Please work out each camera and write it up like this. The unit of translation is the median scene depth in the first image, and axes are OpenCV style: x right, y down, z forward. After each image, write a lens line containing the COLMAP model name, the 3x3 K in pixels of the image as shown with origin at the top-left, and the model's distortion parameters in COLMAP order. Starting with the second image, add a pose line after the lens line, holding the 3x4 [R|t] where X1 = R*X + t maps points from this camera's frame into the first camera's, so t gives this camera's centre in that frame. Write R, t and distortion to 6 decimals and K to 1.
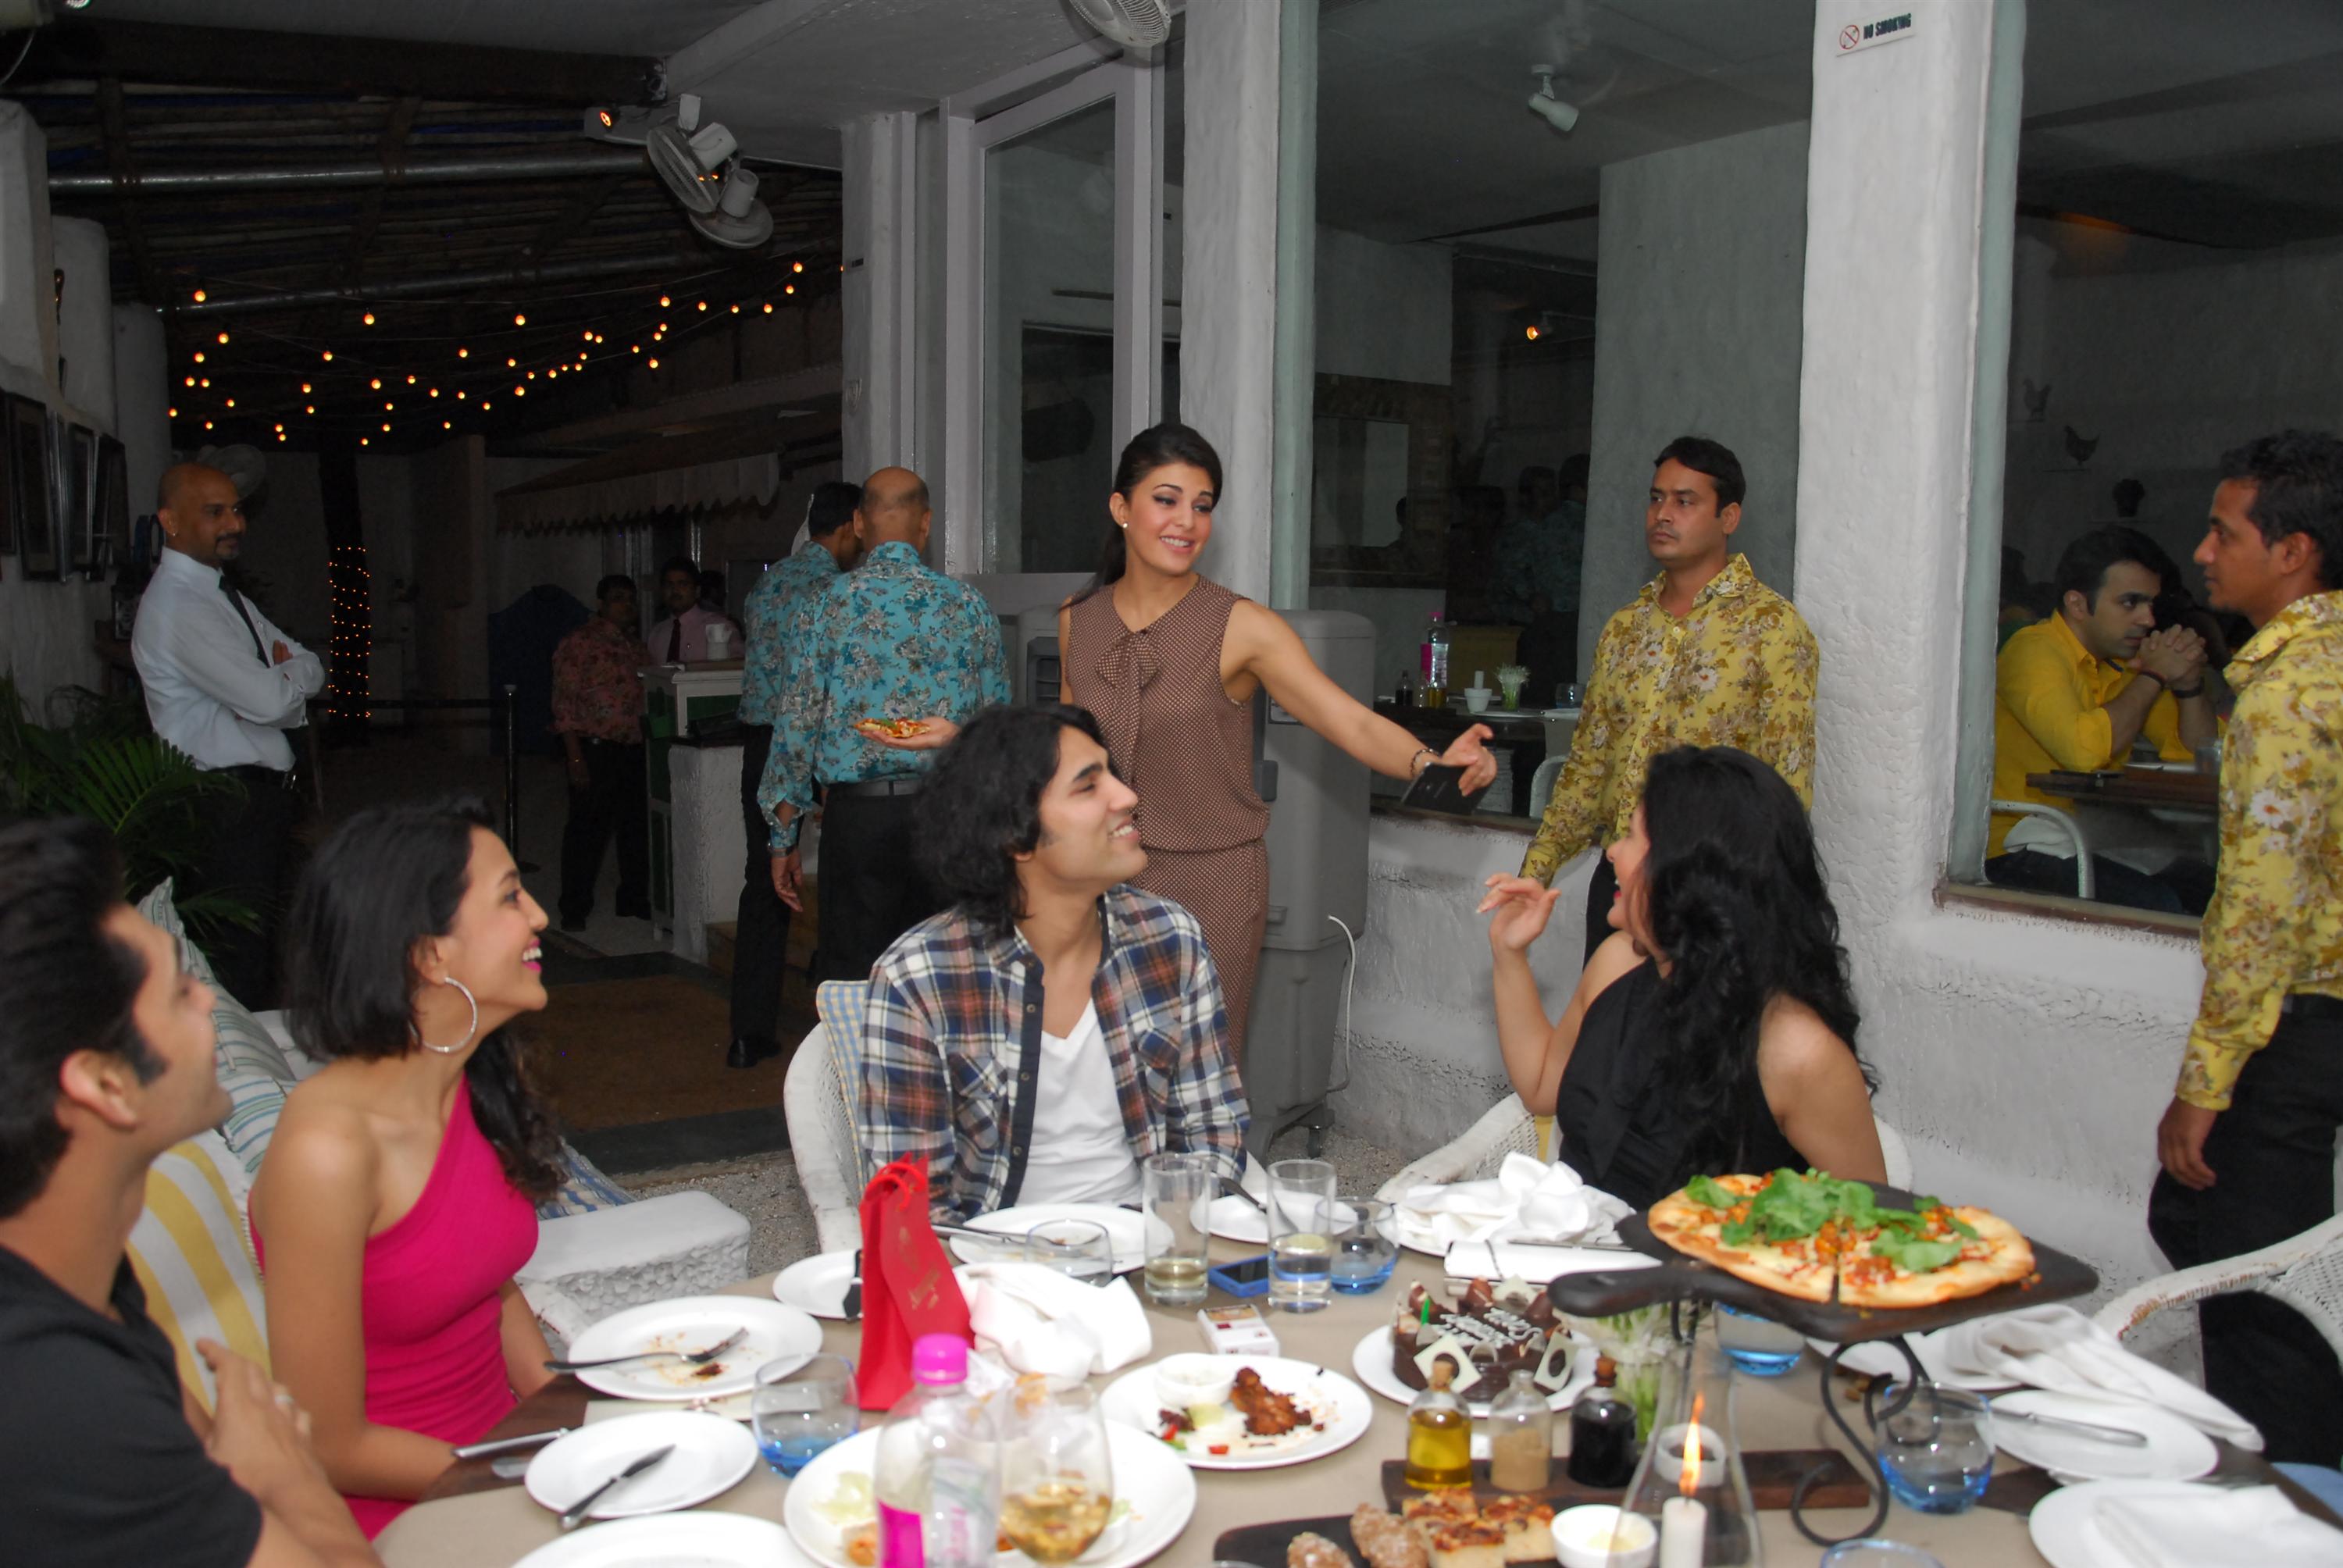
lens RADIAL K [[2034.1, 0, 1171.5], [0, 2034.1, 784.0], [0, 0, 1]] dist [-0.146684, 0.202759]
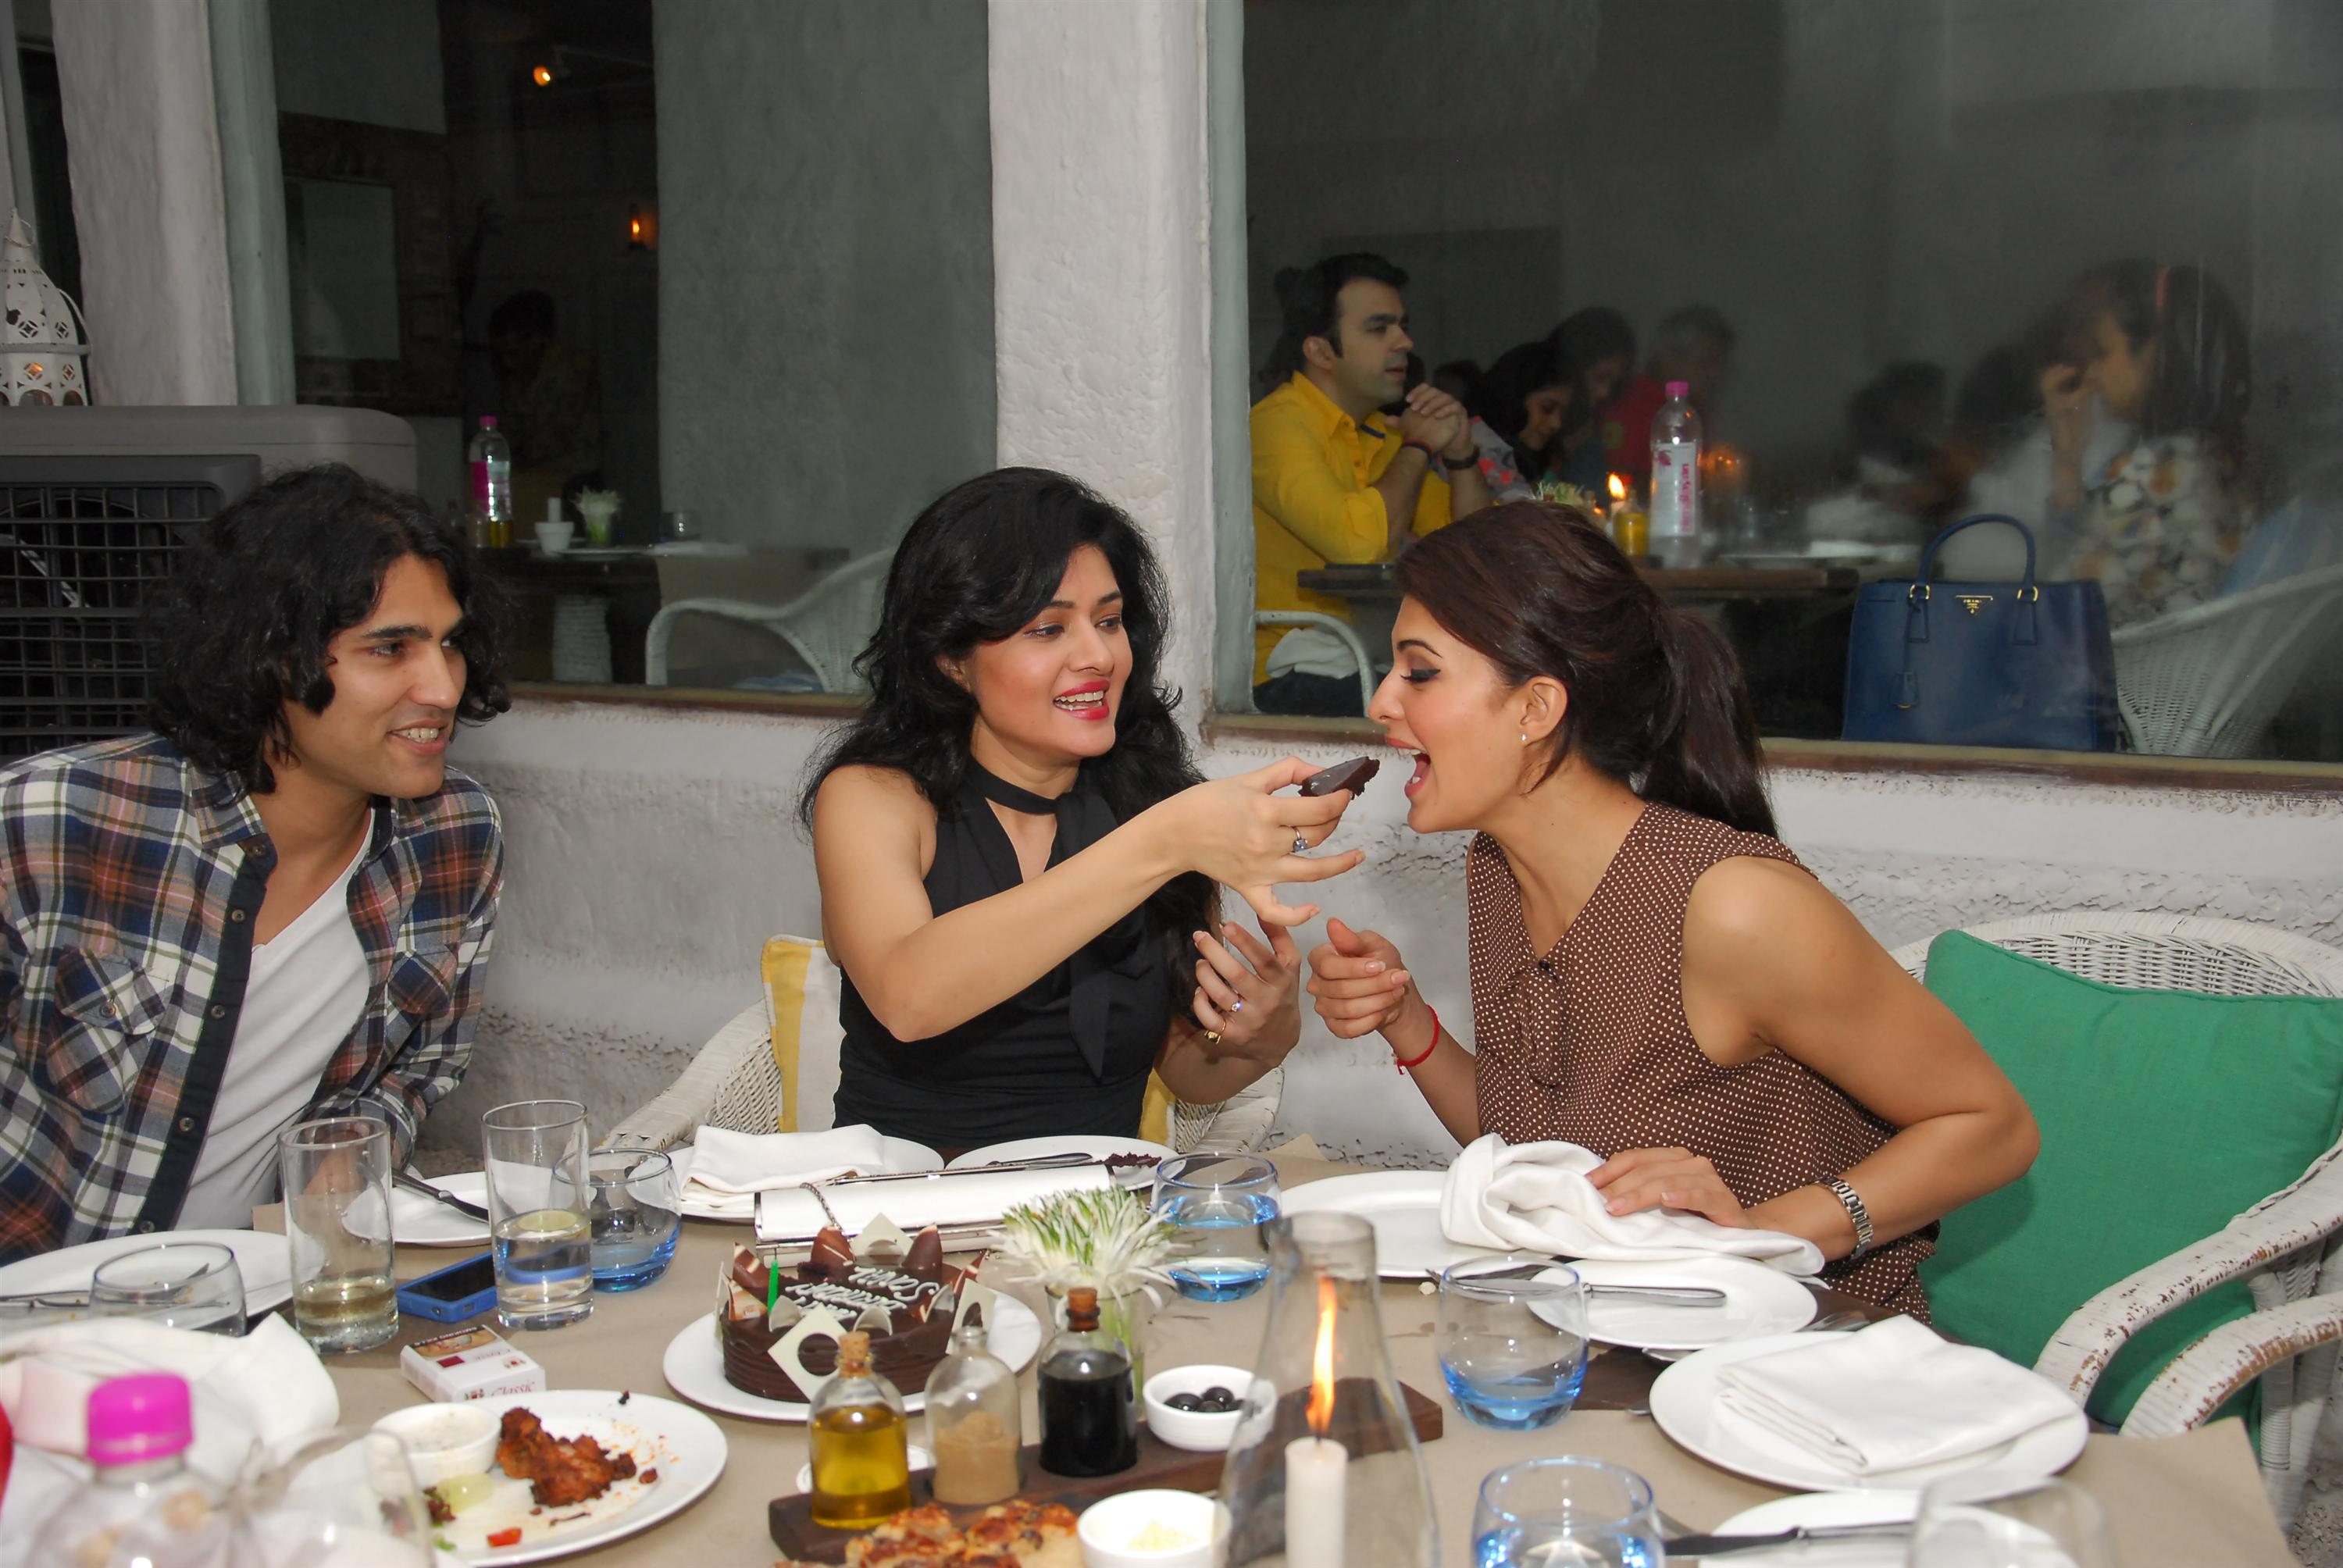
lens RADIAL K [[2574.5, 0, 1171.5], [0, 2574.5, 784.0], [0, 0, 1]] dist [-0.026708, 0.268773]
pose [[0.908854, -0.080891, 0.409195, -0.045688], [0.071196, 0.996704, 0.038901, 0.036334], [-0.410993, -0.006222, 0.911617, 0.081091]]
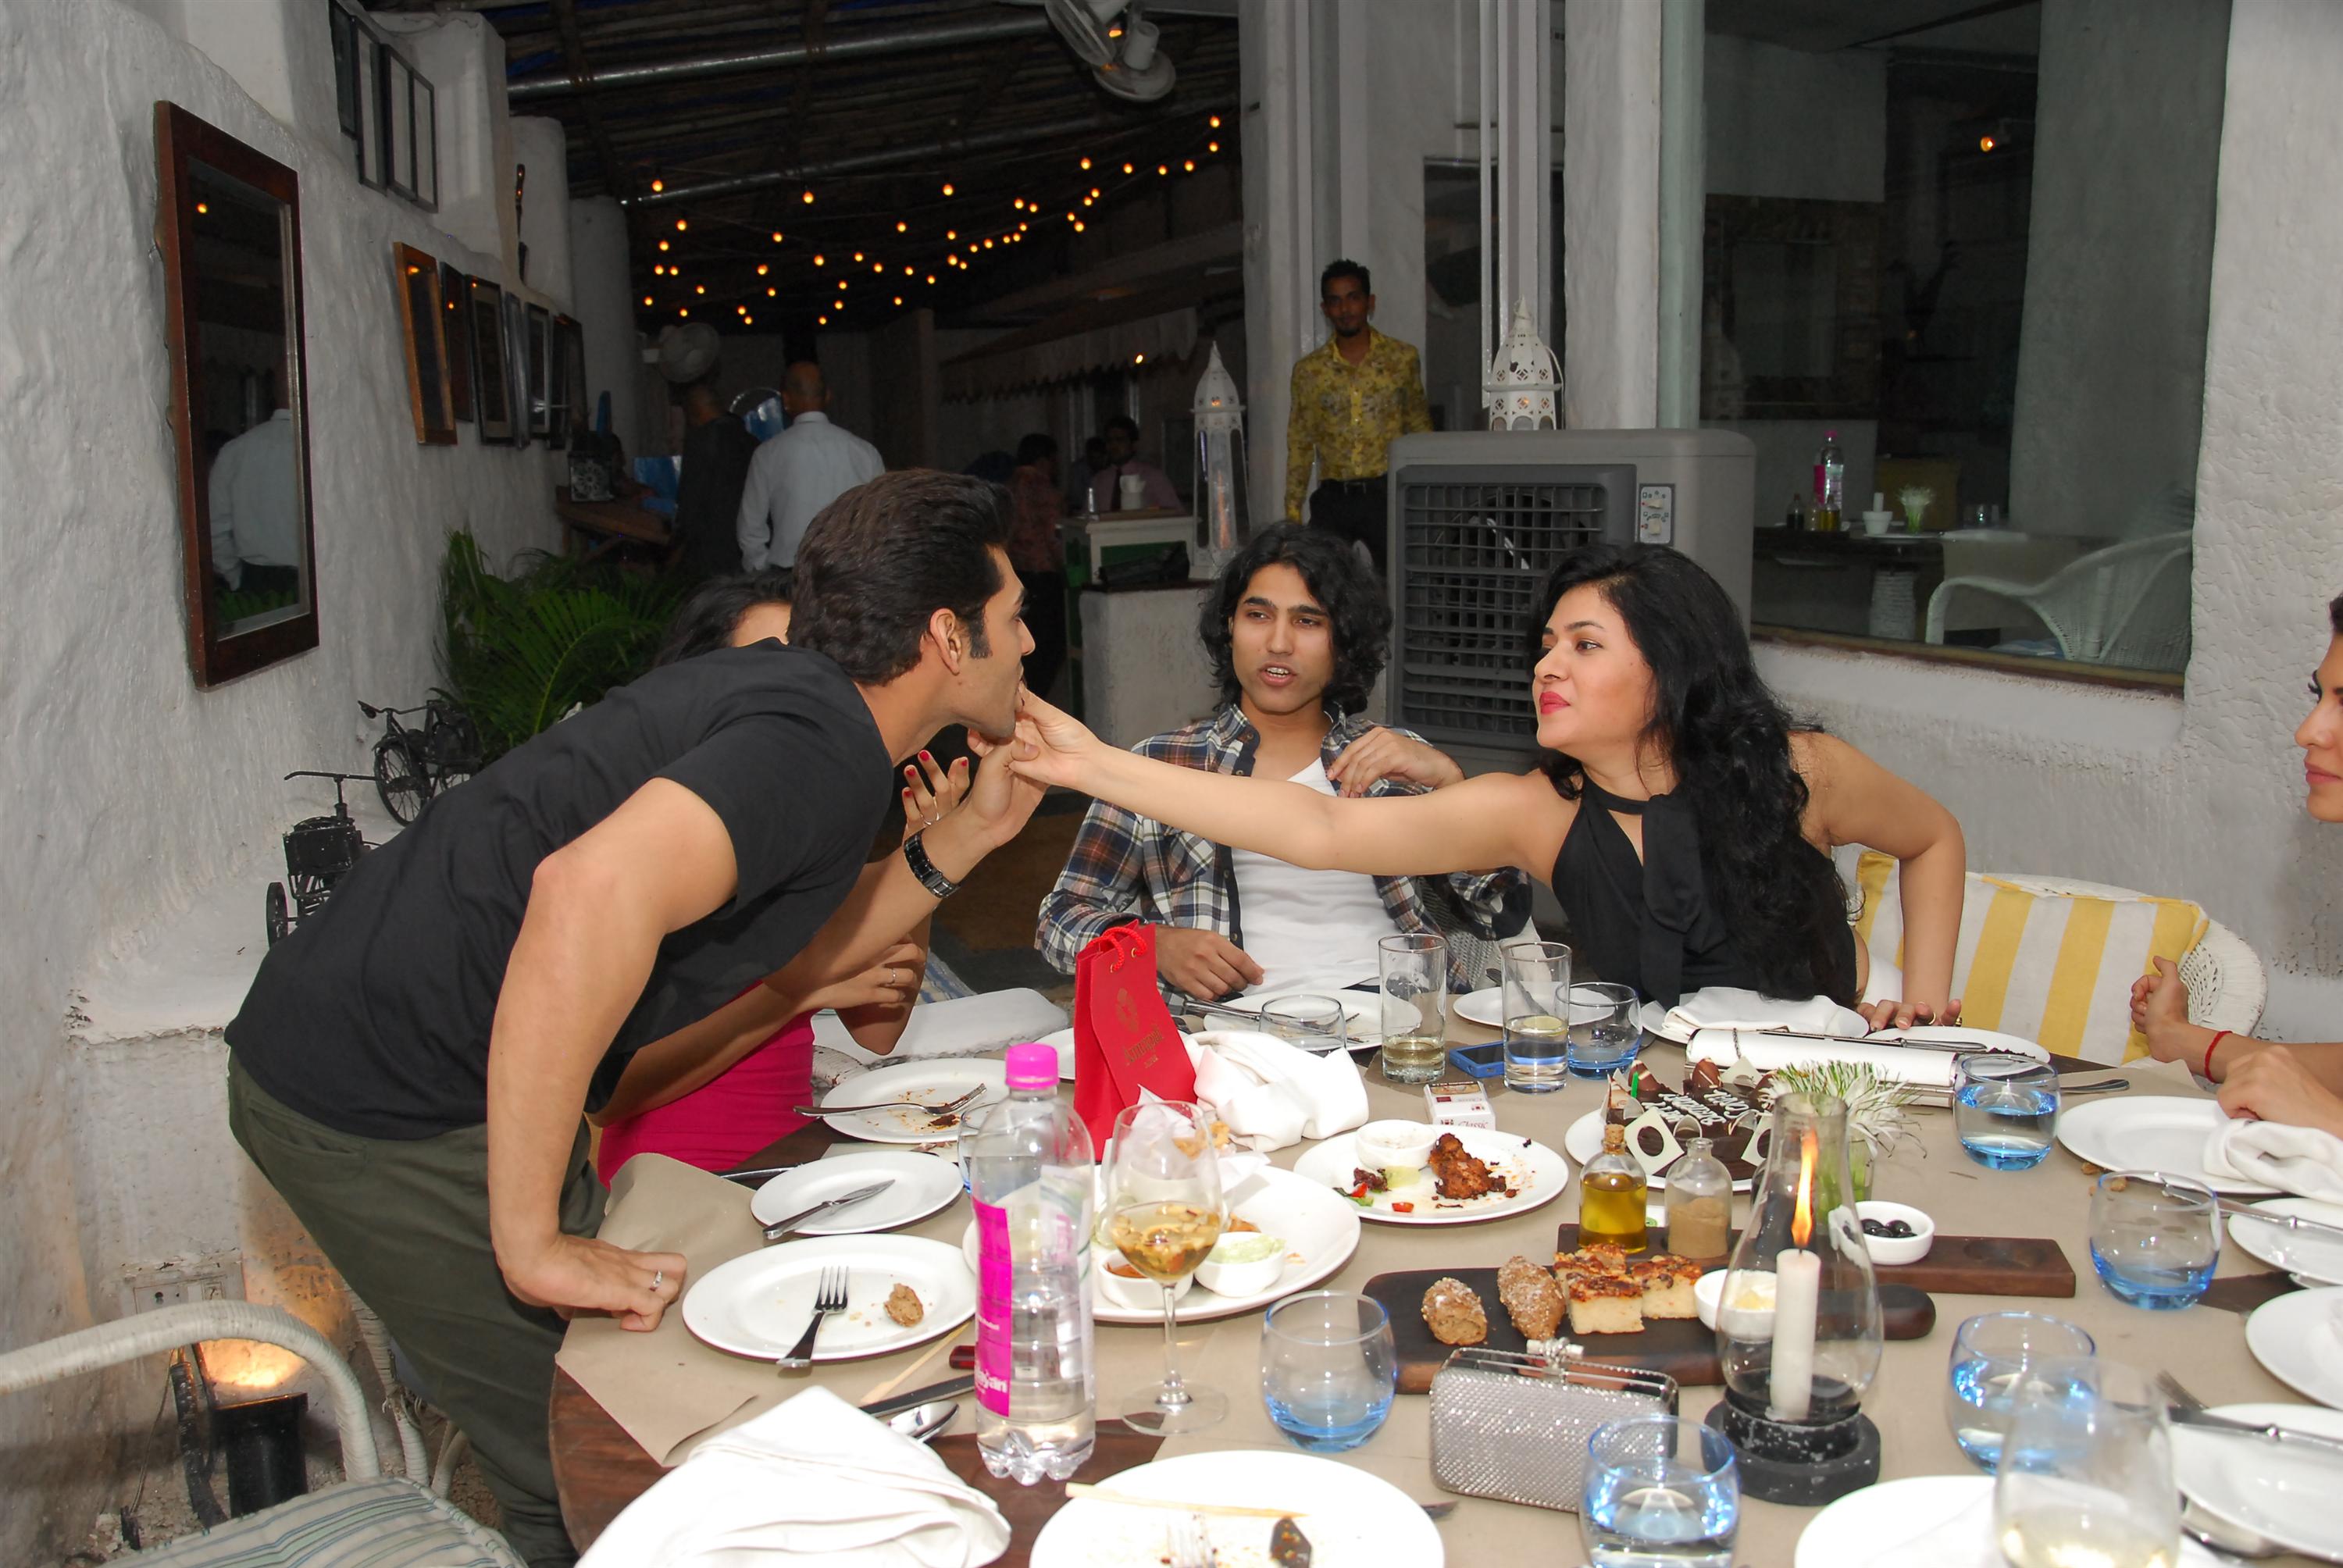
lens RADIAL K [[2034.1, 0, 1171.5], [0, 2034.1, 784.0], [0, 0, 1]] dist [-0.146684, 0.202759]
pose [[0.971610, 0.003027, -0.236568, 0.069143], [0.011733, 0.998071, 0.060956, 0.026480], [0.236296, -0.062001, 0.969701, 0.002874]]
